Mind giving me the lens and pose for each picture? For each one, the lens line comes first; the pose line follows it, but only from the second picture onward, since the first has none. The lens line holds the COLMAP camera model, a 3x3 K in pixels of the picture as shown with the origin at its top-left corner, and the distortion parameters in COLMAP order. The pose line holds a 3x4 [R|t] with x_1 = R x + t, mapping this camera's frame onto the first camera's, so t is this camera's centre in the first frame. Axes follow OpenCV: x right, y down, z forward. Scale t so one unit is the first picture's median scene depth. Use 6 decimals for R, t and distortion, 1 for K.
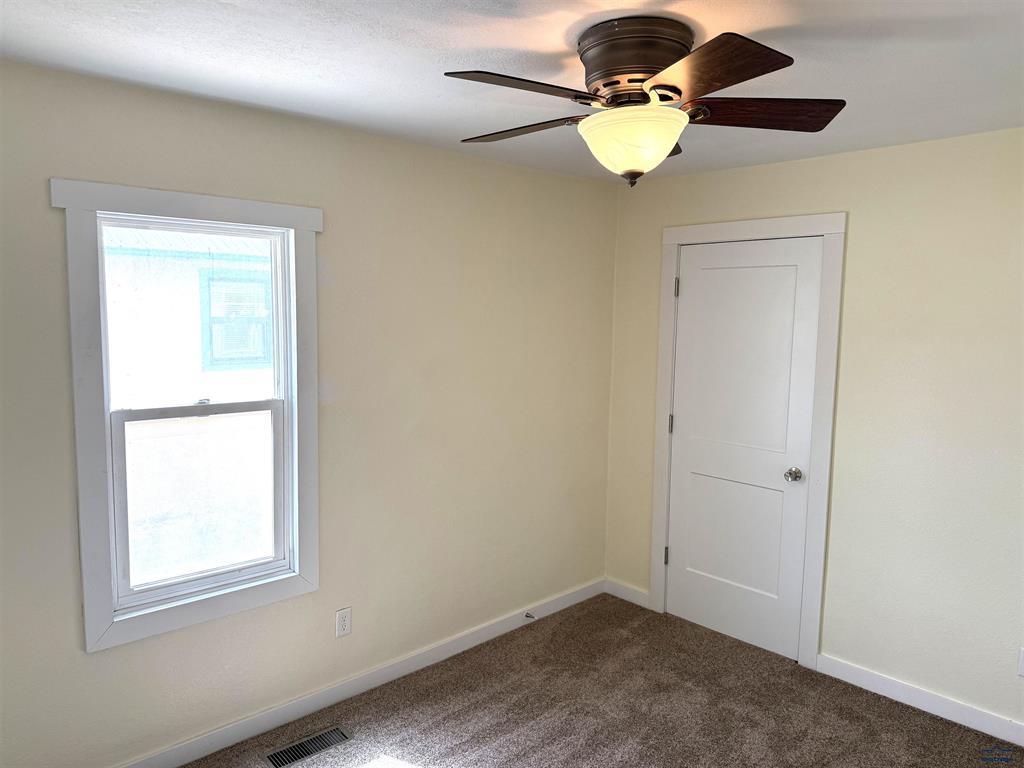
lens RADIAL K [[732.0, 0, 512.0], [0, 732.0, 384.0], [0, 0, 1]] dist [-0.002676, -0.002944]
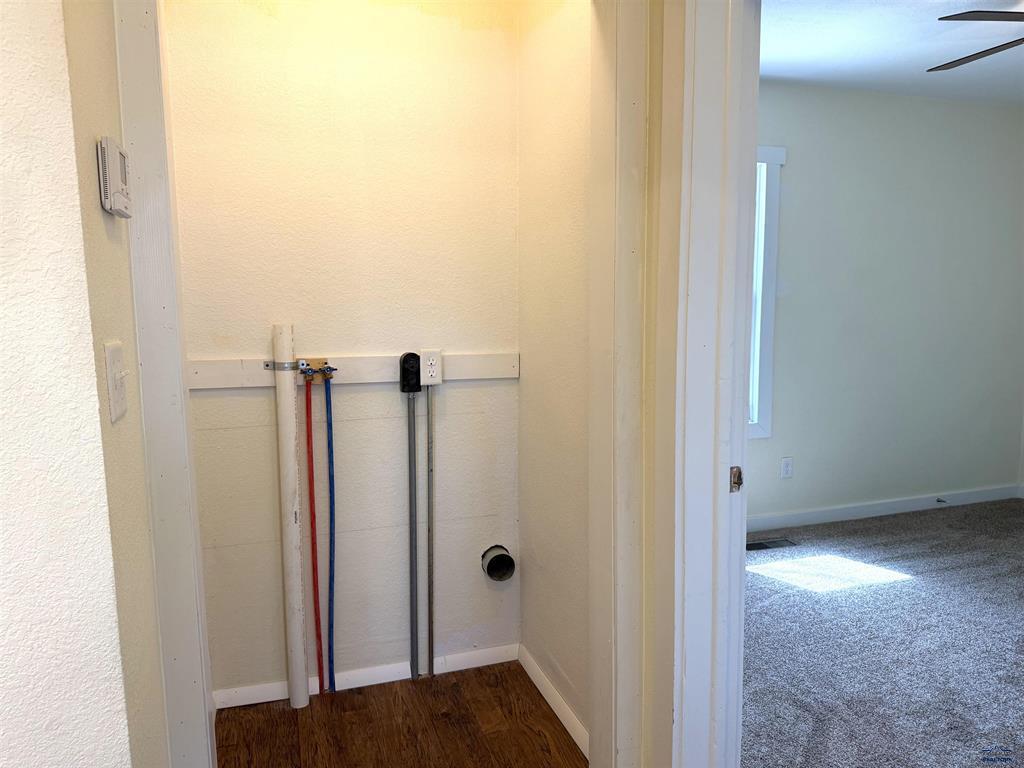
lens RADIAL K [[732.0, 0, 512.0], [0, 732.0, 384.0], [0, 0, 1]] dist [-0.002676, -0.002944]
pose [[0.901392, 0.021651, -0.432462, -0.114093], [-0.018039, 0.999760, 0.012454, 0.173064], [0.432628, -0.003424, 0.901566, -0.394155]]
